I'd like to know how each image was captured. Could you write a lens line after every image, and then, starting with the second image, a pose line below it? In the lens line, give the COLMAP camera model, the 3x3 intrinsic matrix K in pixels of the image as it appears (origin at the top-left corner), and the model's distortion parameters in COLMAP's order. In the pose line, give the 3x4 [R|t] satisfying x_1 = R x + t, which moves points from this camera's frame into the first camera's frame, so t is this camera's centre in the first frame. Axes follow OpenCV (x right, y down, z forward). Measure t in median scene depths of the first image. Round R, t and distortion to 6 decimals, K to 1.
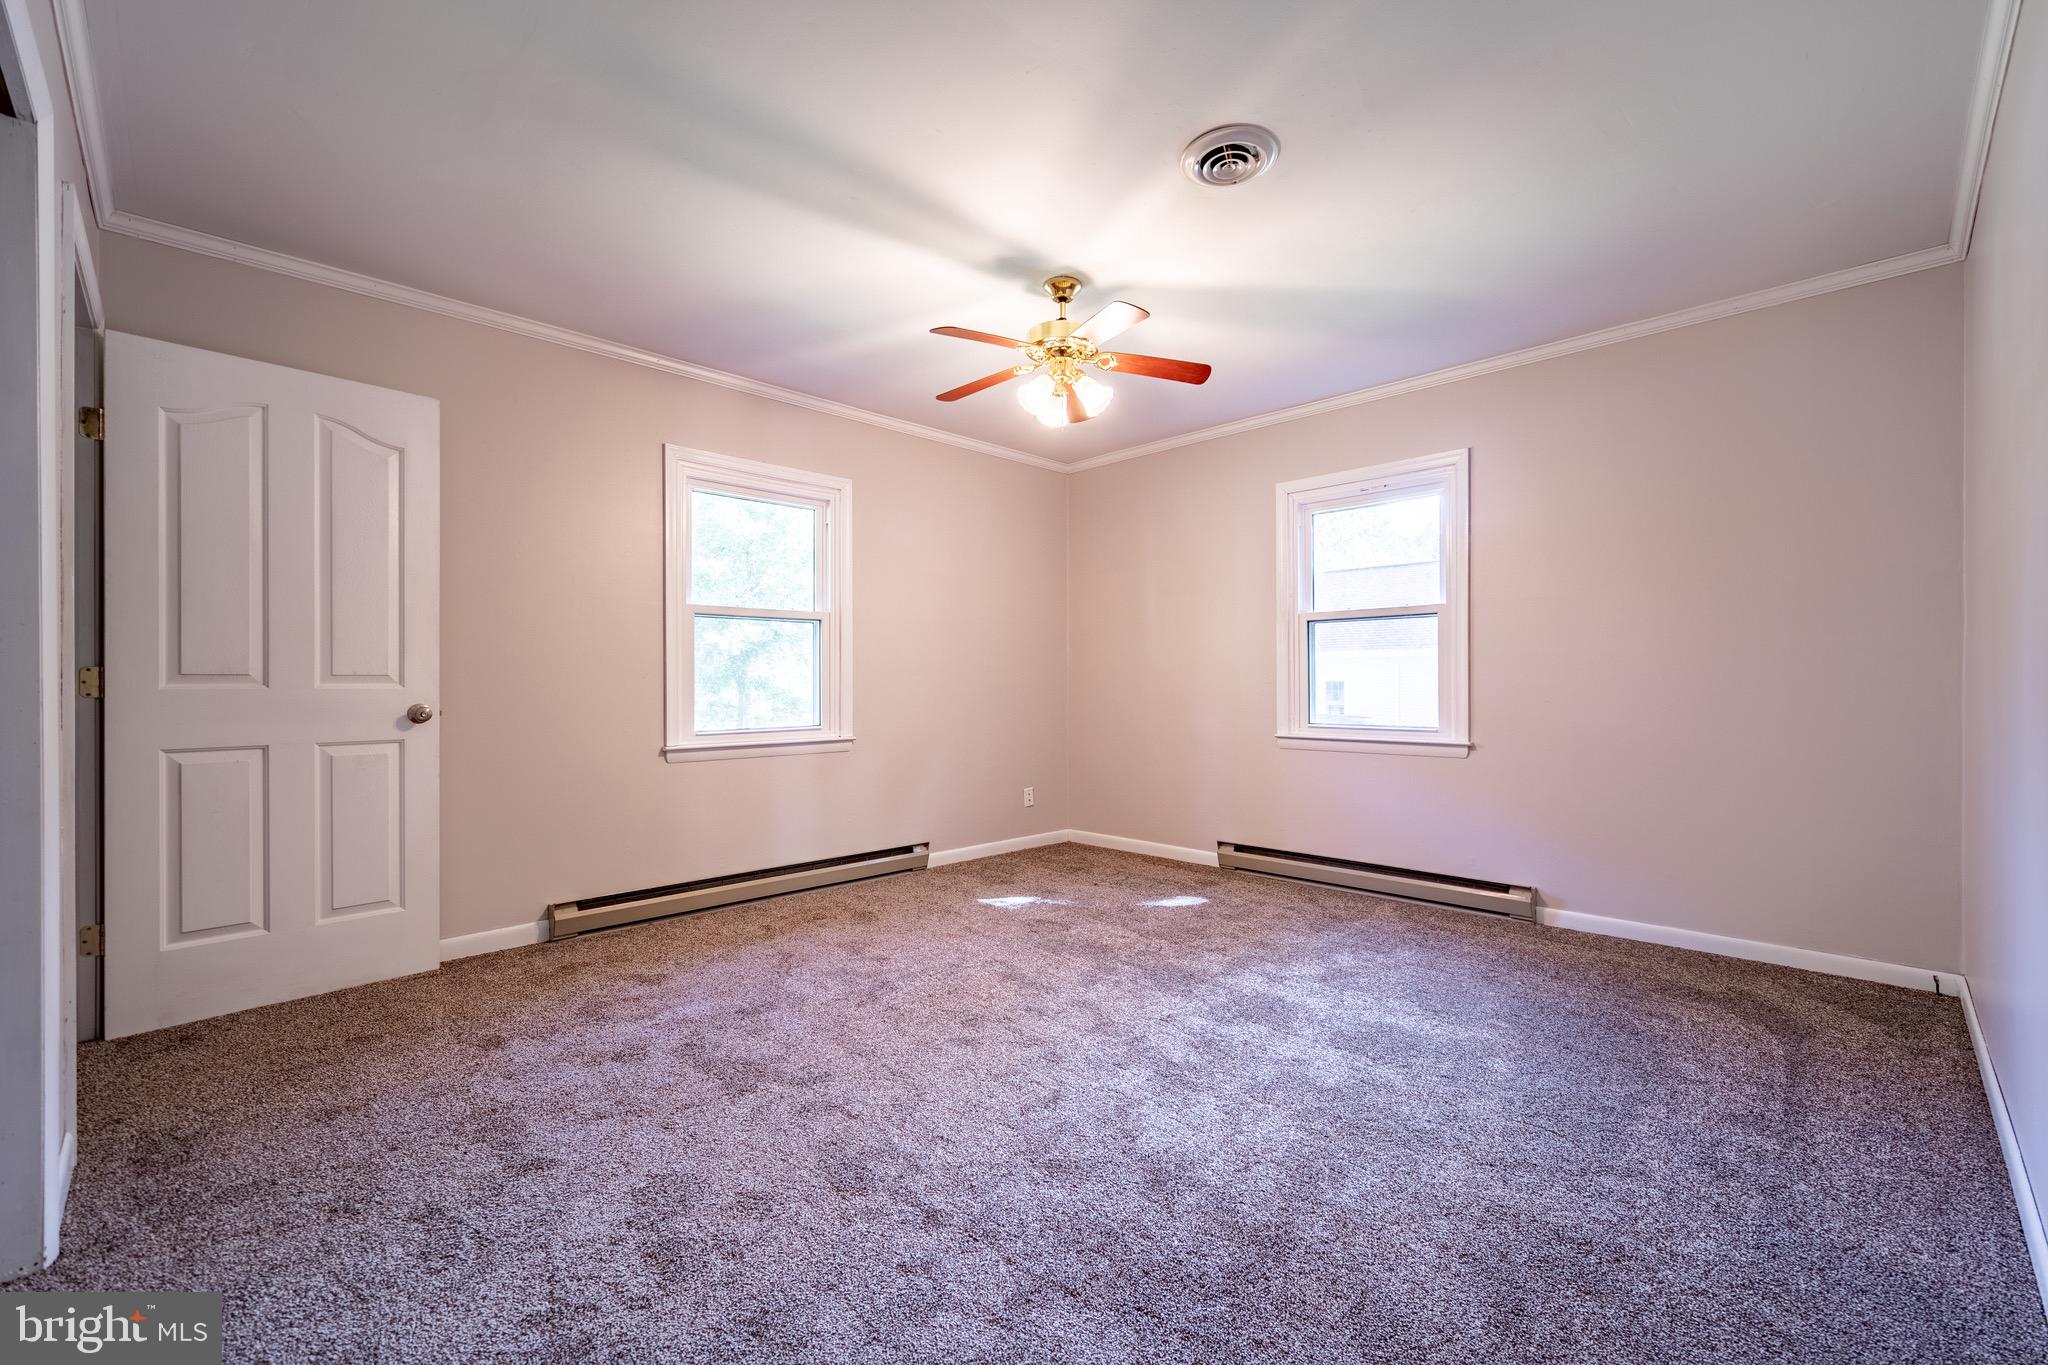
lens RADIAL K [[847.7, 0, 1034.7], [0, 847.7, 685.0], [0, 0, 1]] dist [-0.003002, -0.000276]
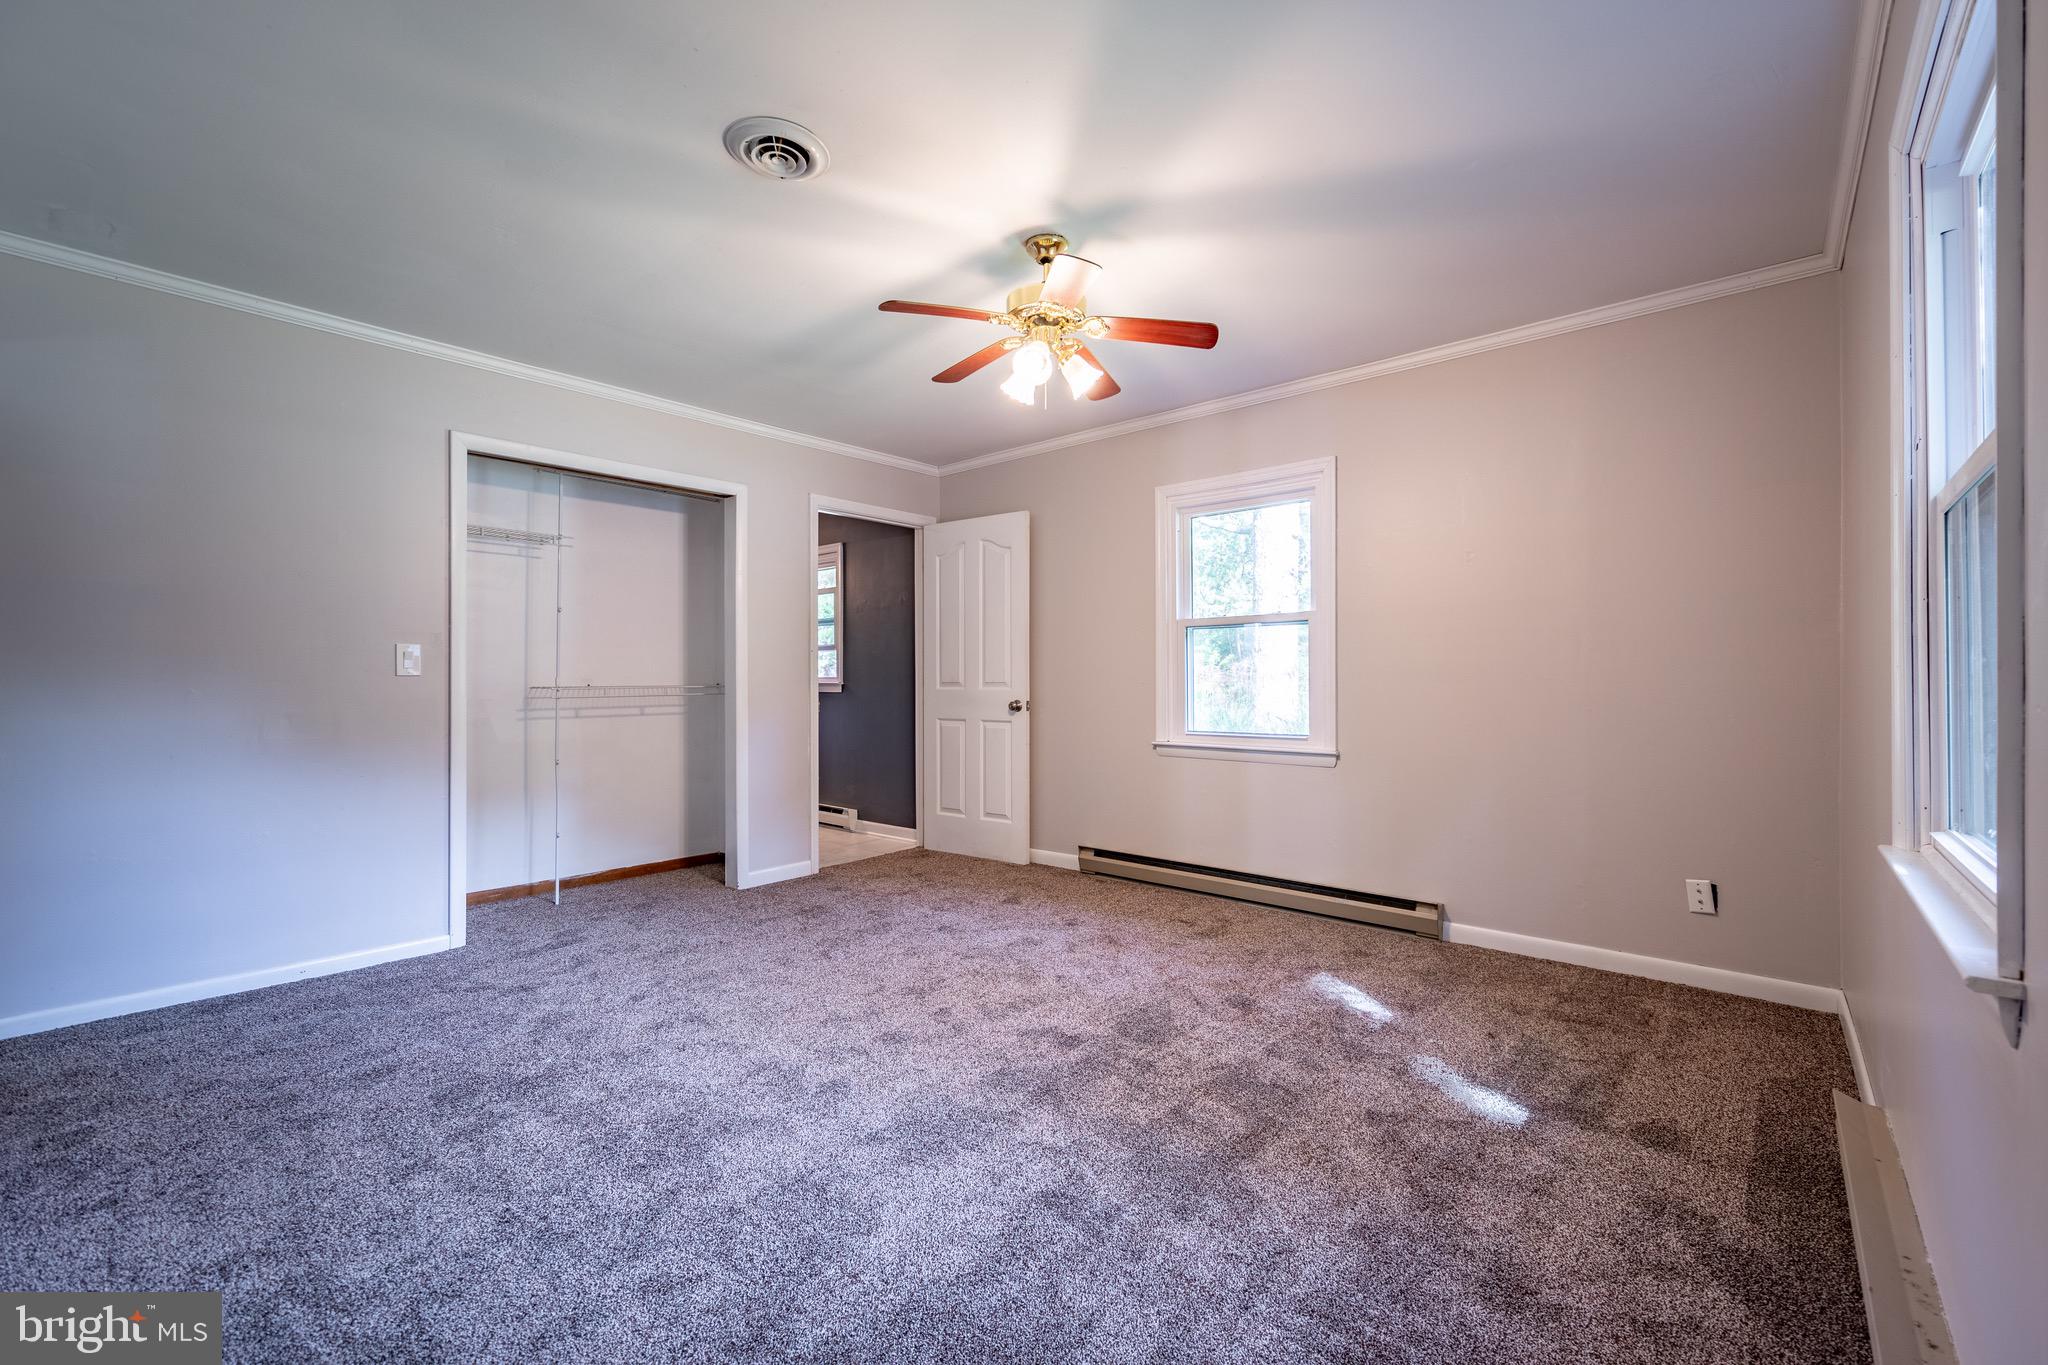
lens RADIAL K [[847.7, 0, 1033.8], [0, 847.7, 677.0], [0, 0, 1]] dist [-0.003002, -0.000276]
pose [[0.067322, -0.005440, -0.997716, 0.885910], [-0.003327, 0.999978, -0.005677, -0.012327], [0.997726, 0.003702, 0.067303, 0.891540]]
